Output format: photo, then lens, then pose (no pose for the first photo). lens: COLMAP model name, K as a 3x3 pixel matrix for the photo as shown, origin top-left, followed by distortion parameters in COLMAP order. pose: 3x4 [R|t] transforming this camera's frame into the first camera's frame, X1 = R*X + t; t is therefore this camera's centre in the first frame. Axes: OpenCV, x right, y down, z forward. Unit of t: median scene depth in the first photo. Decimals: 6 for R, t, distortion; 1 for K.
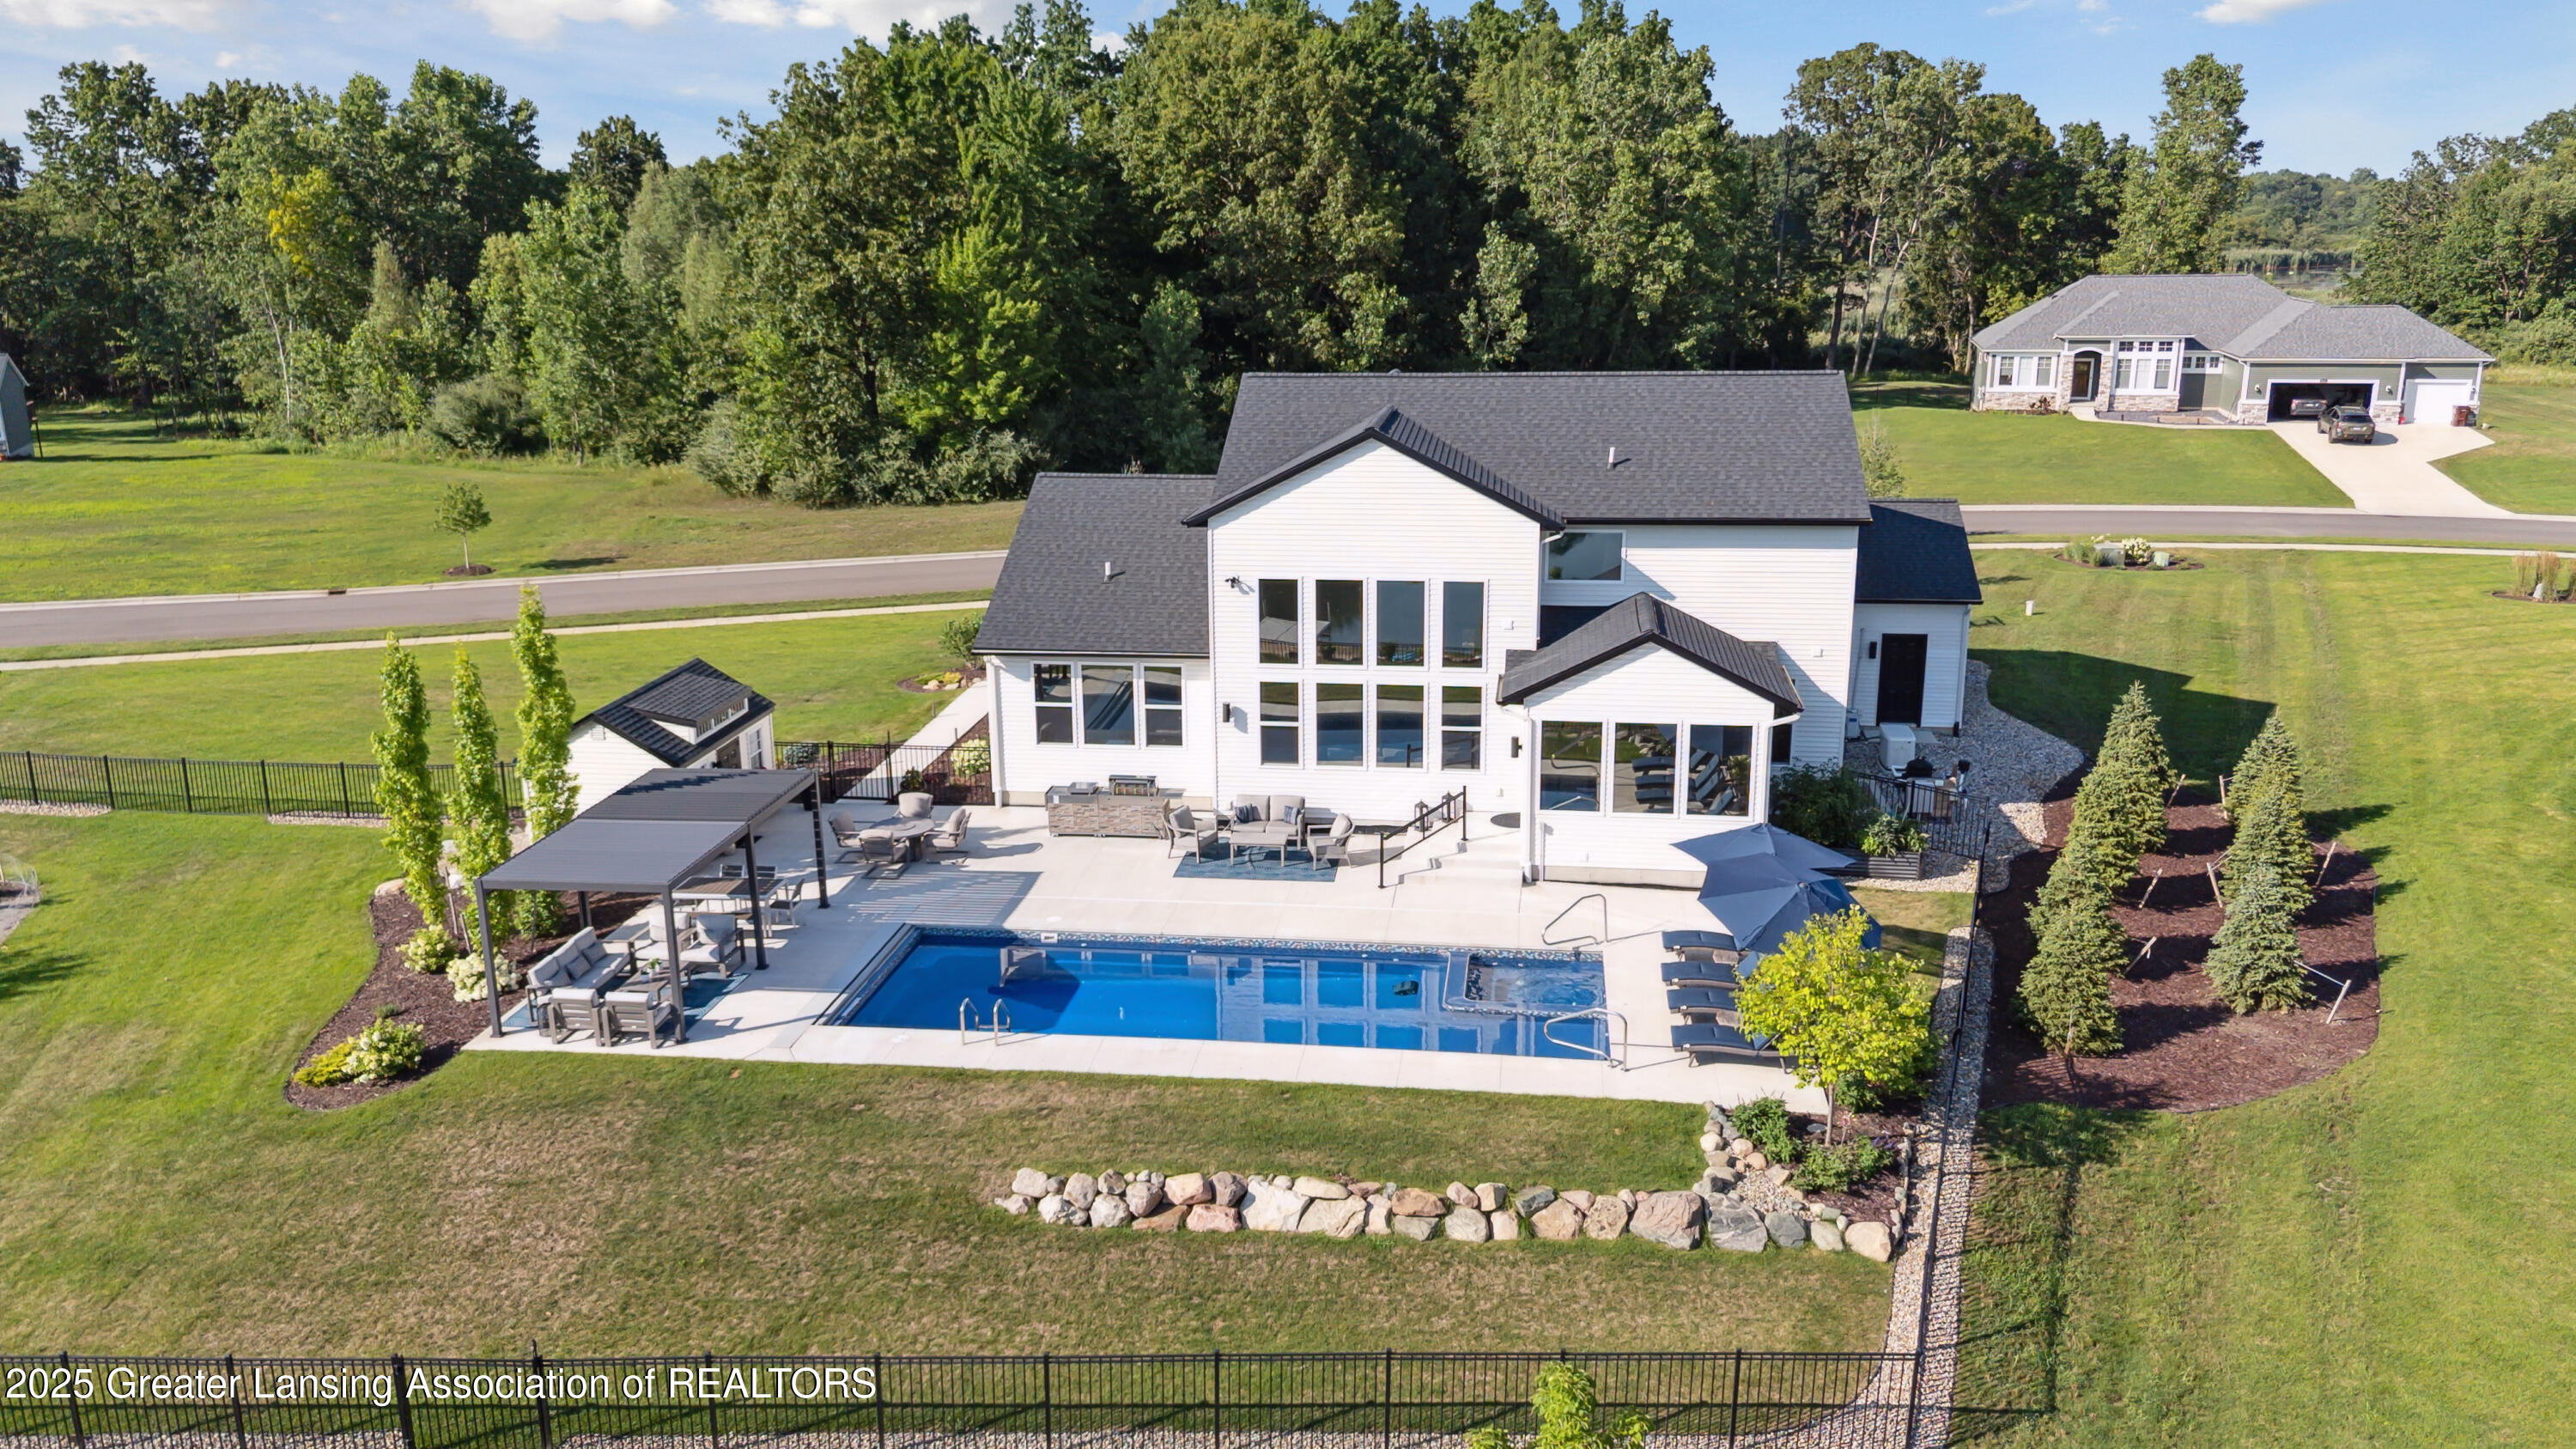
lens RADIAL K [[1926.5, 0, 1288.0], [0, 1926.5, 724.5], [0, 0, 1]] dist [0.069566, -0.060527]
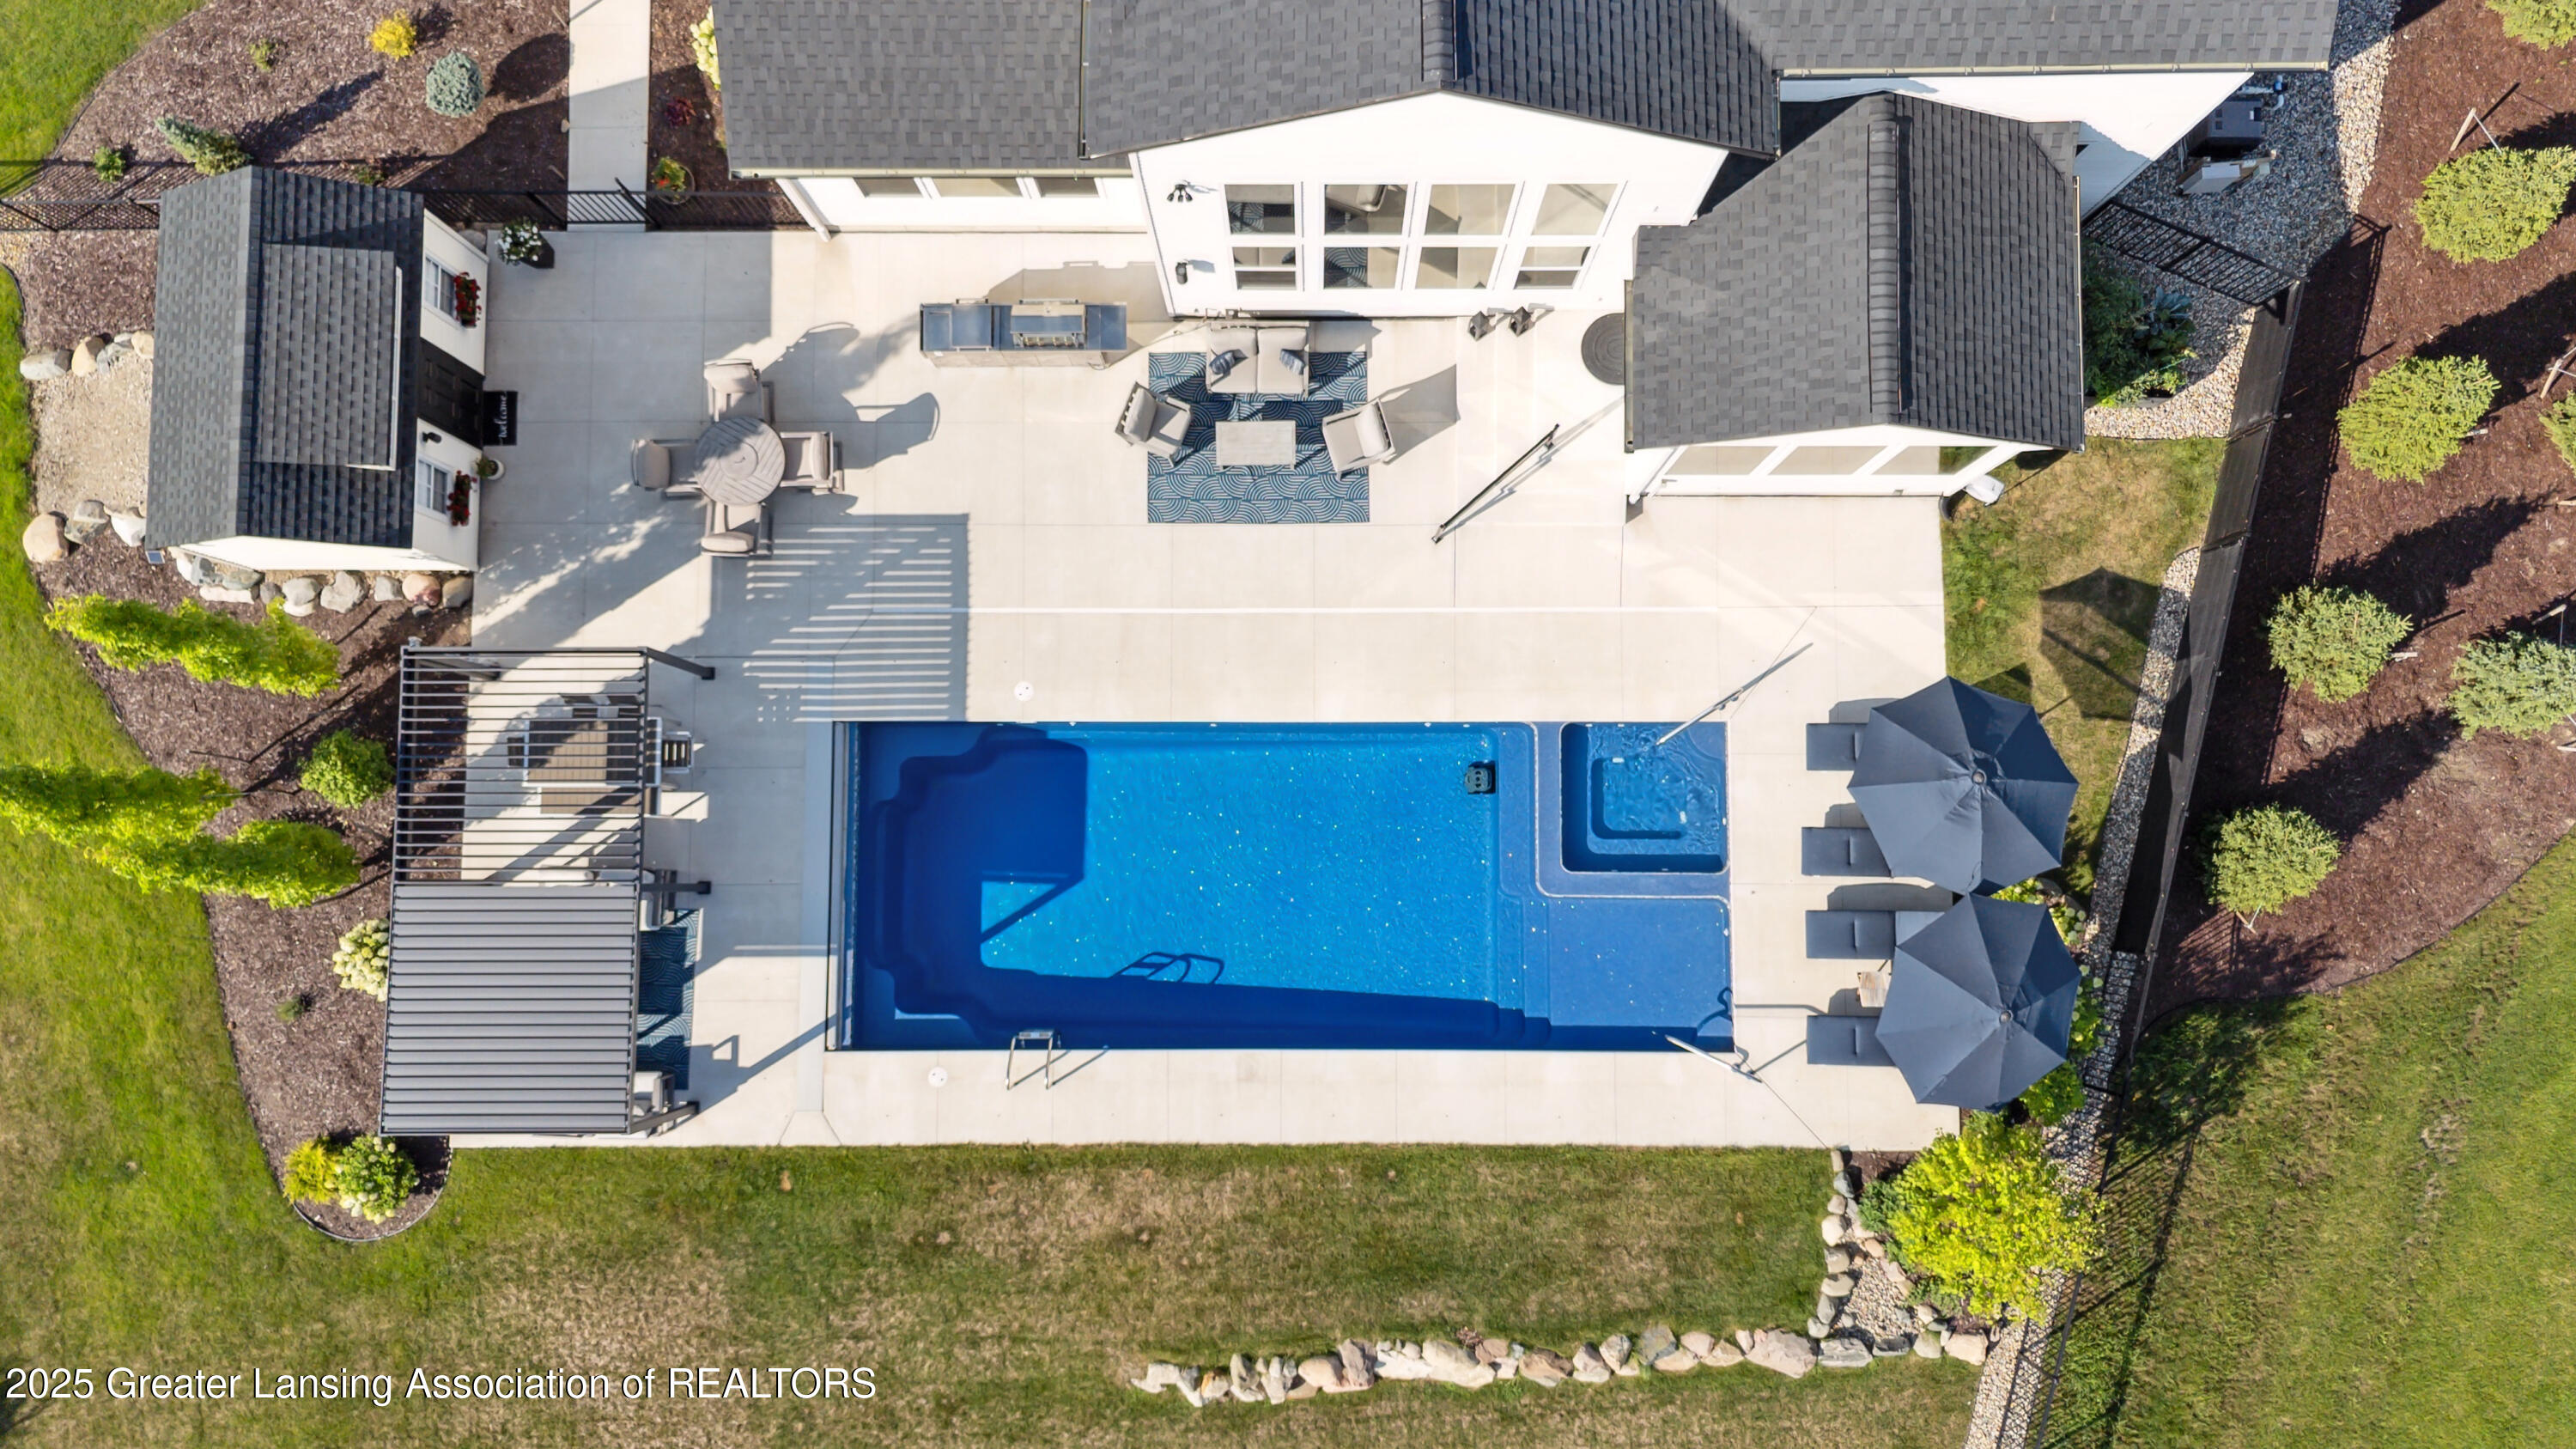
lens RADIAL K [[1941.3, 0, 1285.9], [0, 1941.3, 722.9], [0, 0, 1]] dist [0.075551, -0.075062]
pose [[0.991693, -0.128363, 0.008212, -0.022215], [0.035630, 0.335490, 0.941370, -0.551503], [-0.123592, -0.933257, 0.337277, 0.630497]]
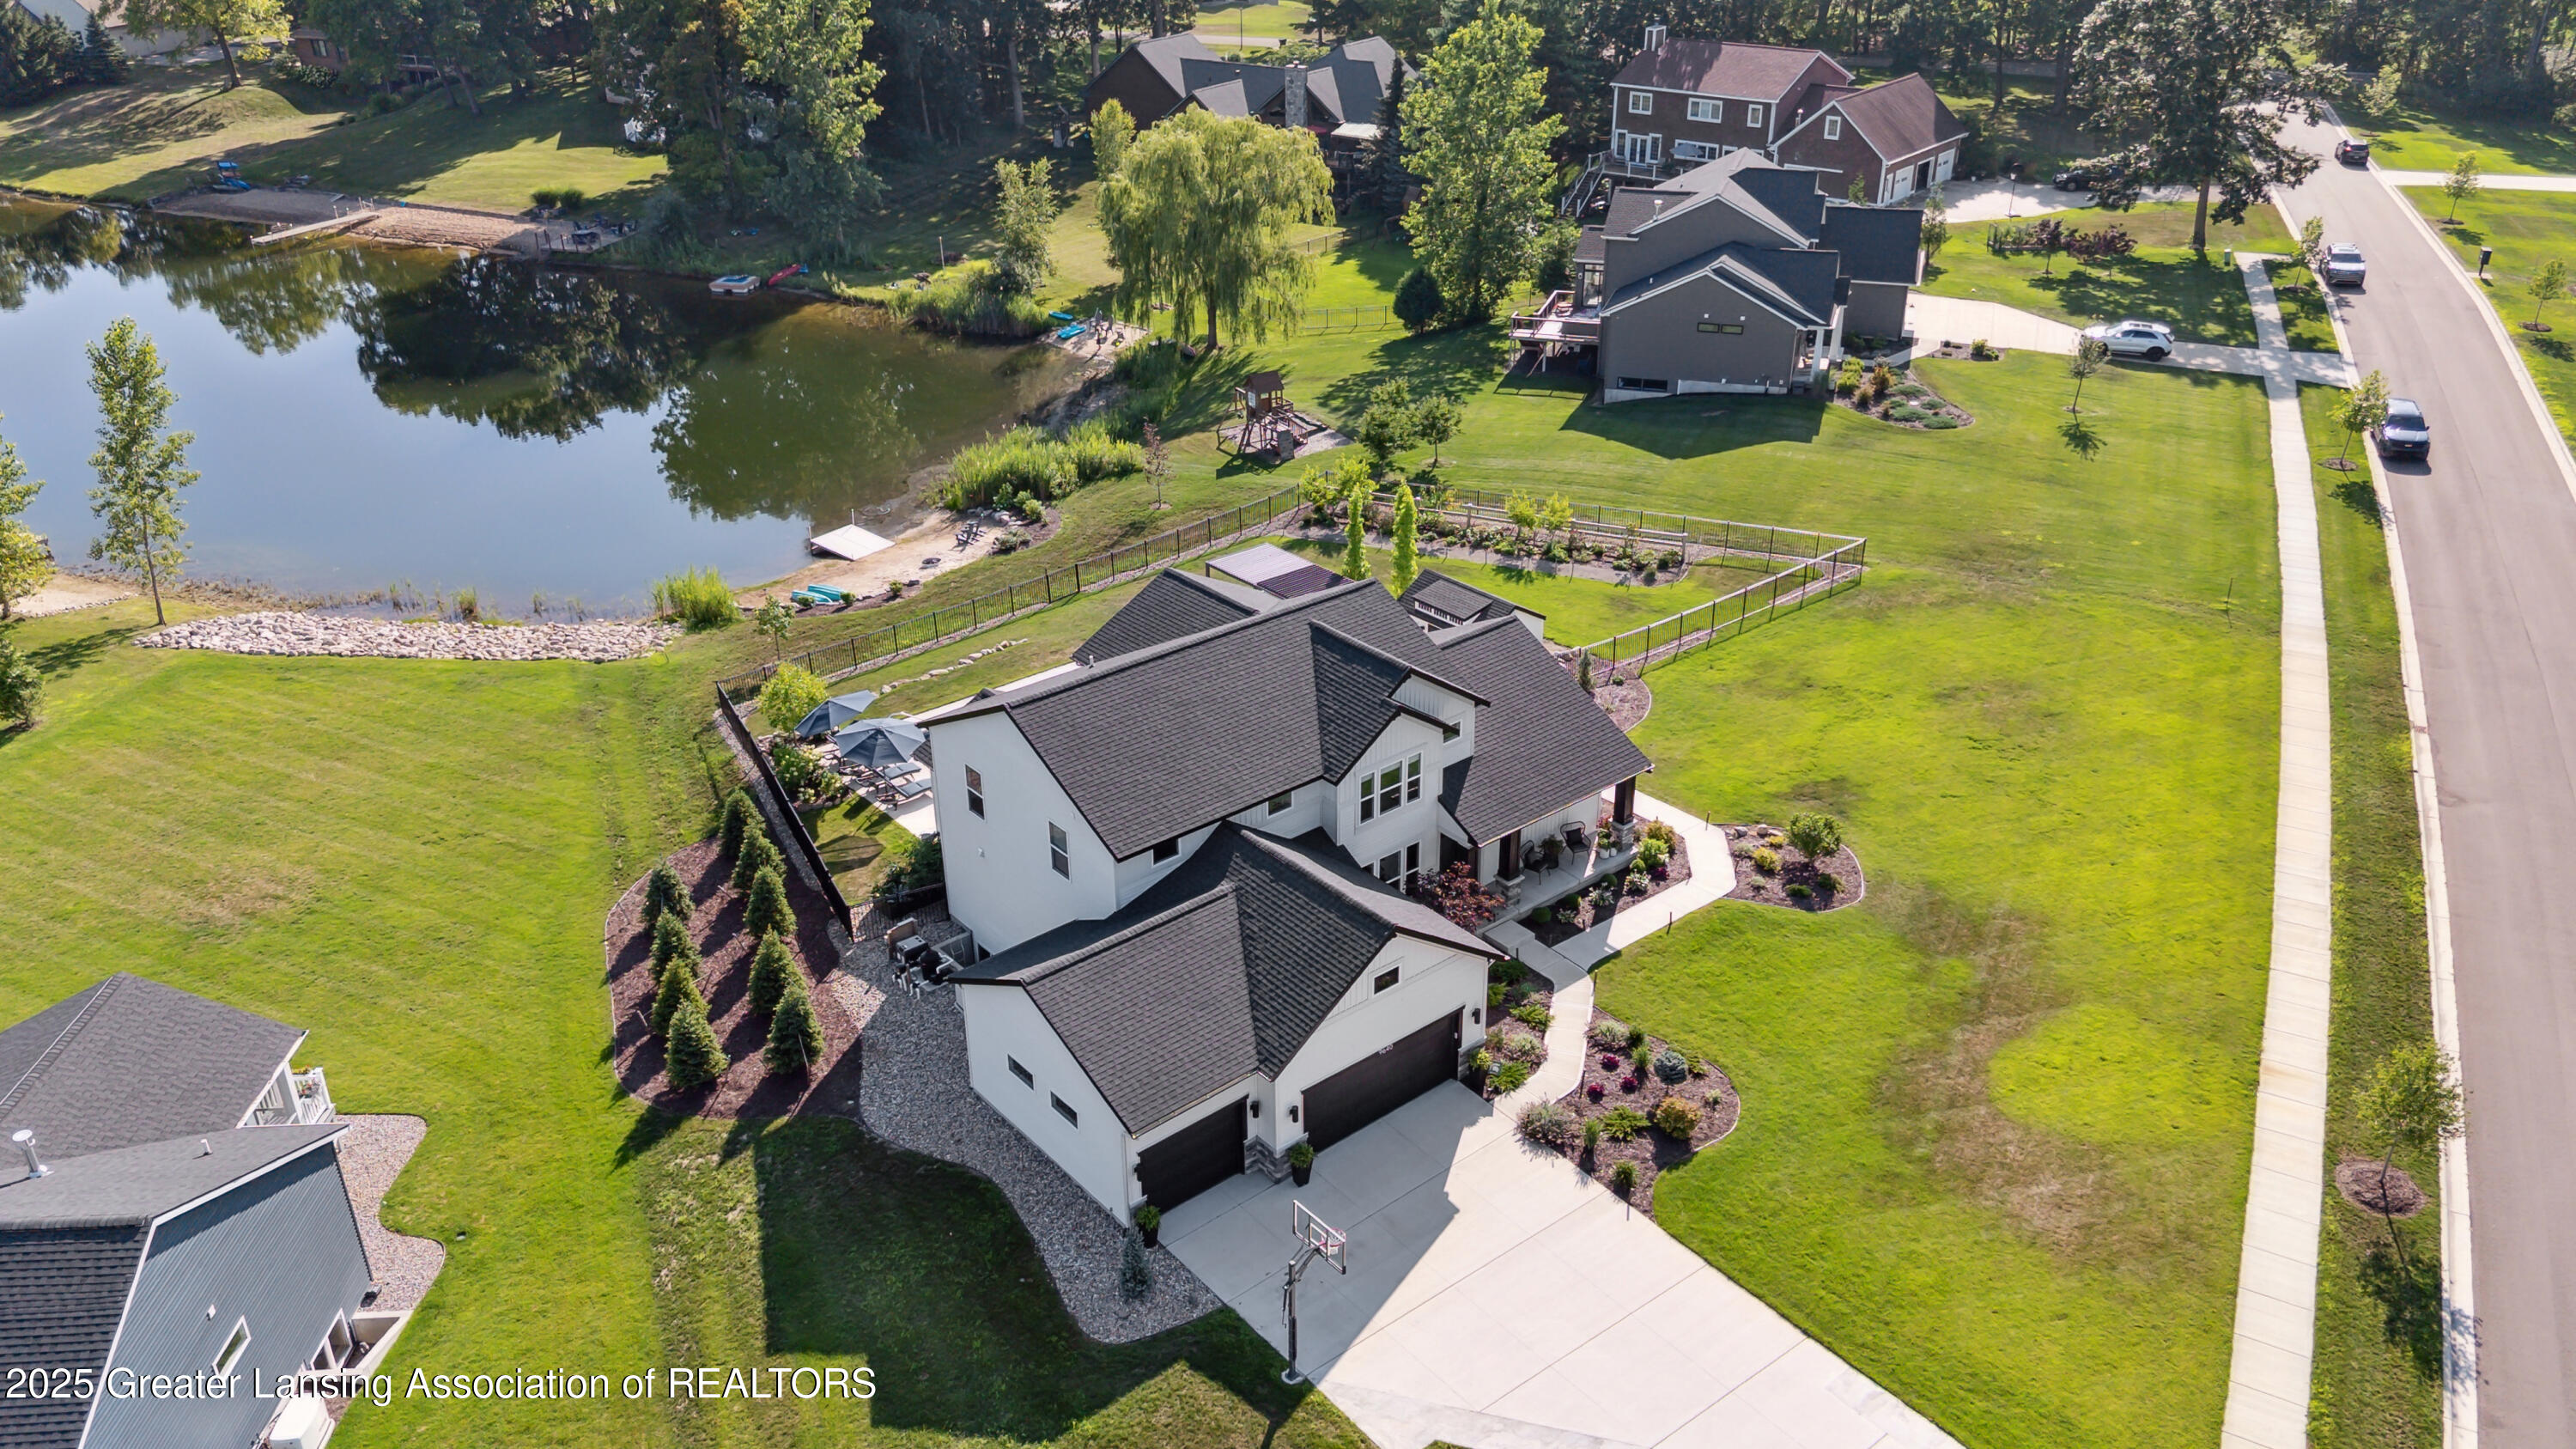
lens RADIAL K [[1941.3, 0, 1285.9], [0, 1941.3, 722.9], [0, 0, 1]] dist [0.075551, -0.075062]
pose [[-0.677051, 0.349810, -0.647483, 0.998110], [-0.169383, 0.782119, 0.599667, -0.970082], [0.716178, 0.515677, -0.470282, 1.775027]]
